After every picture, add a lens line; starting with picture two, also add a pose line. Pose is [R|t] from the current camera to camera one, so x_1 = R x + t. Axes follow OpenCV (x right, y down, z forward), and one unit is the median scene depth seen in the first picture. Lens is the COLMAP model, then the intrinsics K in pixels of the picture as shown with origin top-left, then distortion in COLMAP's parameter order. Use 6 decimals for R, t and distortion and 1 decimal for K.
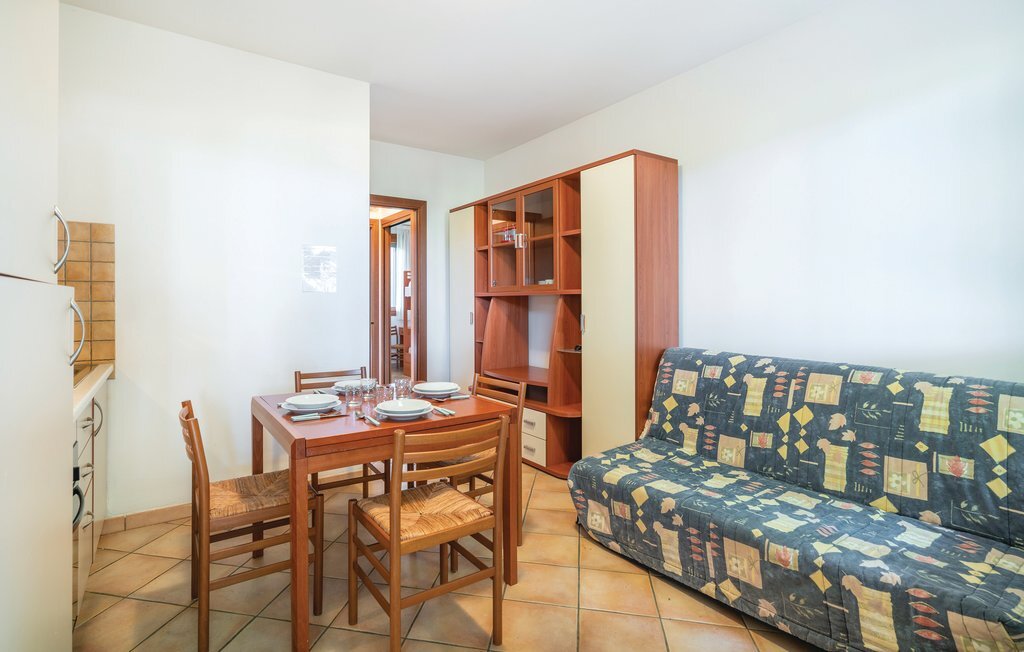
lens RADIAL K [[463.8, 0, 515.1], [0, 463.8, 320.6], [0, 0, 1]] dist [0.000690, -0.000322]
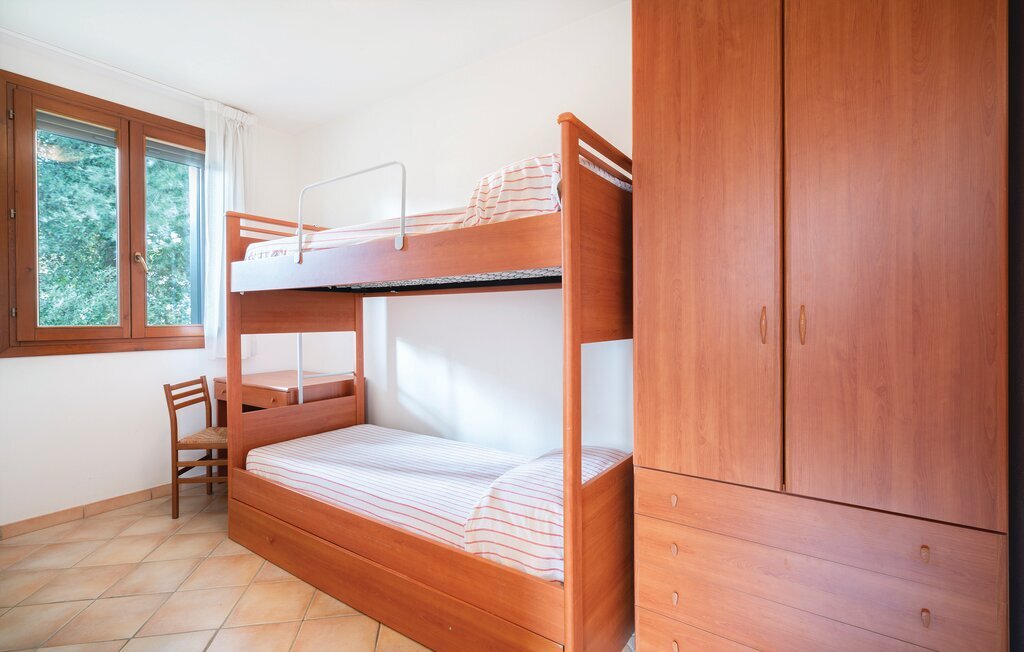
lens RADIAL K [[463.8, 0, 515.1], [0, 463.8, 320.6], [0, 0, 1]] dist [0.000690, -0.000322]
pose [[0.950882, -0.008298, 0.309443, -0.297448], [0.014726, 0.999721, -0.018442, -0.052330], [-0.309204, 0.022093, 0.950739, 1.254203]]
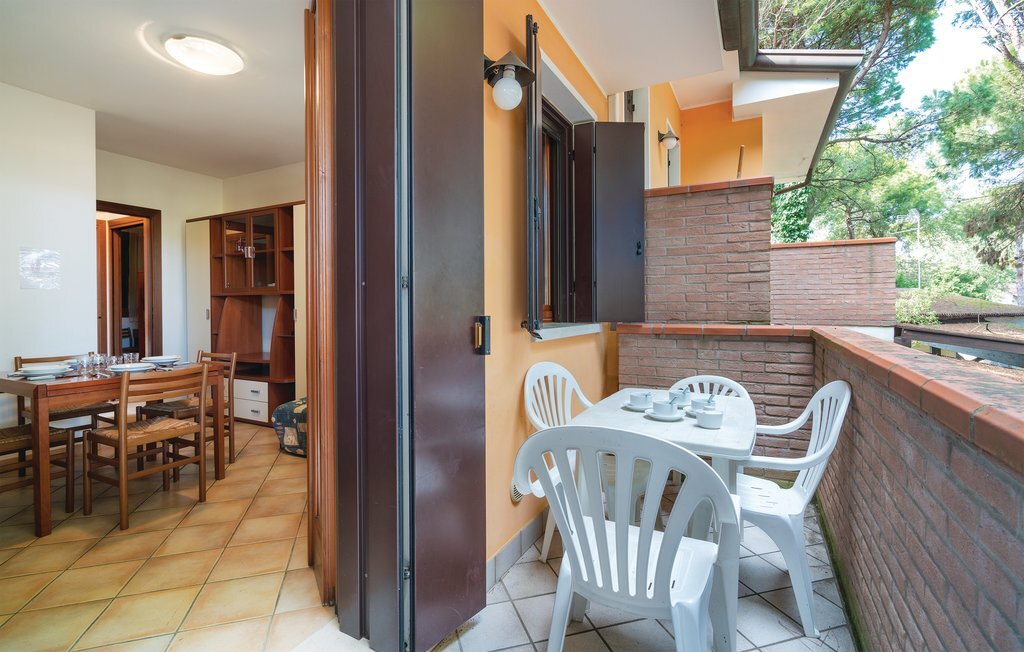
lens RADIAL K [[463.8, 0, 515.1], [0, 463.8, 320.6], [0, 0, 1]] dist [0.000690, -0.000322]
pose [[0.904923, -0.008270, 0.425495, 0.118743], [0.014177, 0.999842, -0.010717, 0.037683], [-0.425339, 0.015730, 0.904898, -0.426993]]
